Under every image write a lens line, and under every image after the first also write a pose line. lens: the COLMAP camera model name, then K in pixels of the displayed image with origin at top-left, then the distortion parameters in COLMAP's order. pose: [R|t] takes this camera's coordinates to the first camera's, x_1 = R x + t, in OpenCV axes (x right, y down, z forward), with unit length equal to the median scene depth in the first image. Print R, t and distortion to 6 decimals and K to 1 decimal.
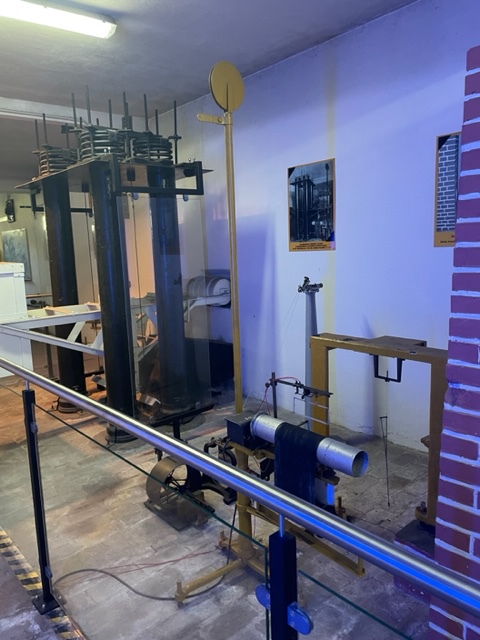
lens RADIAL K [[479.2, 0, 240.0], [0, 479.2, 320.0], [0, 0, 1]] dist [0.085943, -0.108029]
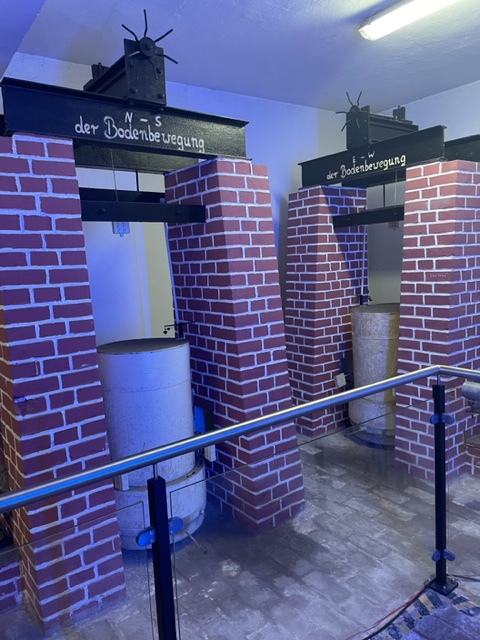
lens RADIAL K [[479.2, 0, 240.0], [0, 479.2, 320.0], [0, 0, 1]] dist [0.085943, -0.108029]
pose [[0.073313, -0.086194, 0.993577, -0.640121], [0.192892, 0.978672, 0.070668, -0.038366], [-0.978477, 0.186472, 0.088375, 0.262720]]
